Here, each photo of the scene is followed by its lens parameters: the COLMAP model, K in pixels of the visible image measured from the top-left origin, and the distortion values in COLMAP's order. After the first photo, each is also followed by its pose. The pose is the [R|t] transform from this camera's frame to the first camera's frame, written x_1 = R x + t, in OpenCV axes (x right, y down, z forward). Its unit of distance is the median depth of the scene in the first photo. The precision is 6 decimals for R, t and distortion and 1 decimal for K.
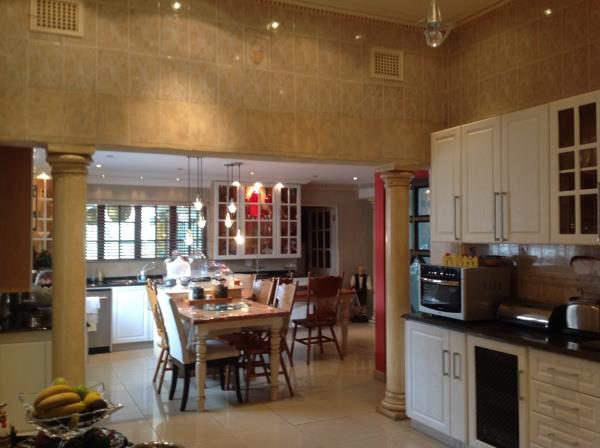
lens RADIAL K [[553.5, 0, 300.0], [0, 553.5, 224.0], [0, 0, 1]] dist [0.221474, -0.497981]
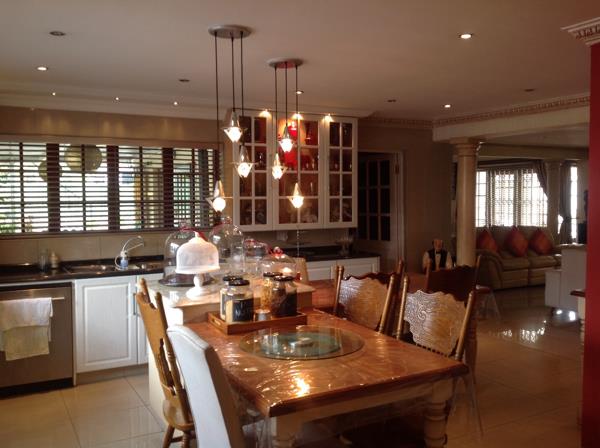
lens RADIAL K [[553.5, 0, 300.0], [0, 553.5, 224.0], [0, 0, 1]] dist [0.221474, -0.497981]
pose [[0.998937, -0.003107, 0.045987, -0.105747], [-0.000155, 0.997493, 0.070760, 0.009005], [-0.046092, -0.070692, 0.996433, 0.347687]]
